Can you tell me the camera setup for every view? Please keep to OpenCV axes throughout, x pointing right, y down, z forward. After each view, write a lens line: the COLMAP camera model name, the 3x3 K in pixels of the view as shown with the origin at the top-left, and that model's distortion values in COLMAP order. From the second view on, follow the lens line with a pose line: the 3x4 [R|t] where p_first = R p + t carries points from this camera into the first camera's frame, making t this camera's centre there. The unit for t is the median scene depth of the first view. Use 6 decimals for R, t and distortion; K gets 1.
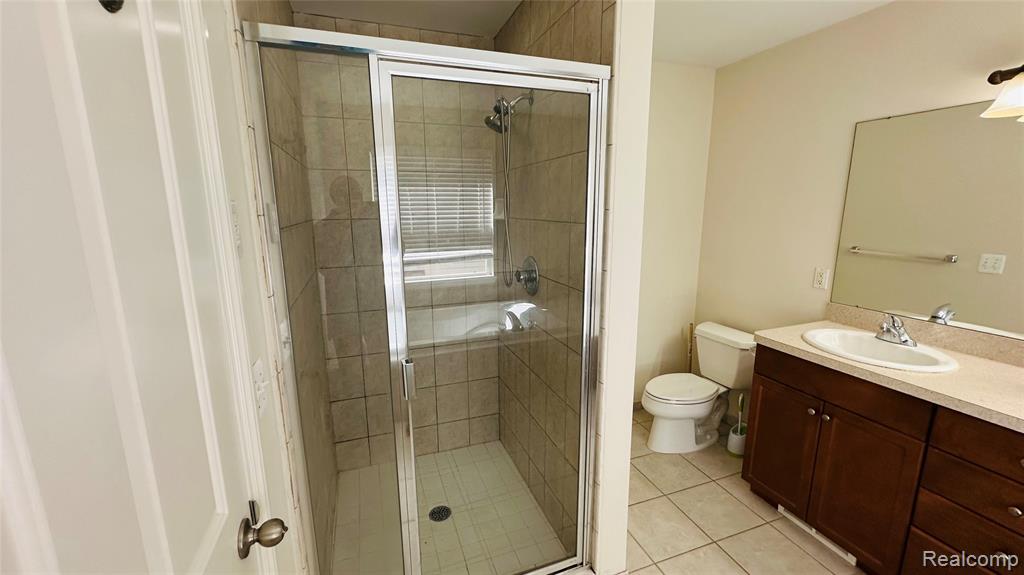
lens RADIAL K [[409.3, 0, 512.9], [0, 409.3, 286.3], [0, 0, 1]] dist [-0.001499, 0.000385]
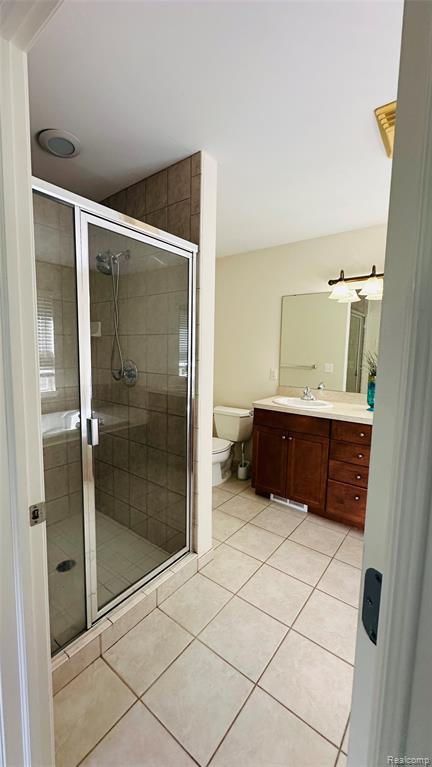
lens RADIAL K [[306.6, 0, 213.2], [0, 306.6, 383.2], [0, 0, 1]] dist [-0.001499, 0.000385]
pose [[0.850101, -0.035676, 0.525410, -0.259723], [0.079641, 0.994937, -0.061301, 0.091953], [-0.520563, 0.093956, 0.848638, -0.075070]]
